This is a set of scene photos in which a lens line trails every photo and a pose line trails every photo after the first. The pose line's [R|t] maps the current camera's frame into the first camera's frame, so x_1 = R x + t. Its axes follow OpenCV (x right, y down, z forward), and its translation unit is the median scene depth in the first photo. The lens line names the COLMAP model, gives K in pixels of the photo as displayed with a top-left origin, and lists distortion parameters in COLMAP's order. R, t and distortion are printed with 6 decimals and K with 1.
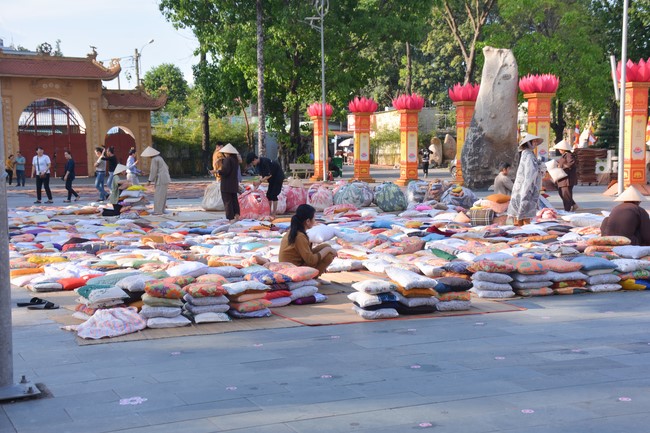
lens RADIAL K [[963.0, 0, 325.0], [0, 963.0, 216.5], [0, 0, 1]] dist [-0.006498, -0.019056]
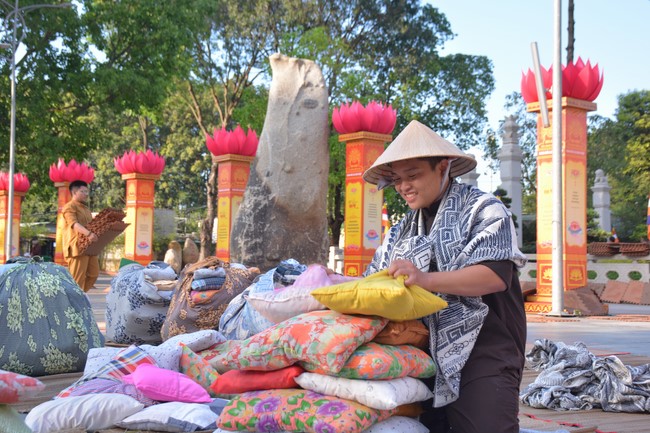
lens RADIAL K [[875.4, 0, 323.9], [0, 875.4, 244.7], [0, 0, 1]] dist [0.093302, 0.044005]
pose [[0.958900, 0.033281, 0.281786, 0.029541], [-0.006980, 0.995564, -0.093830, -0.006709], [-0.283659, 0.088007, 0.954878, 0.294499]]
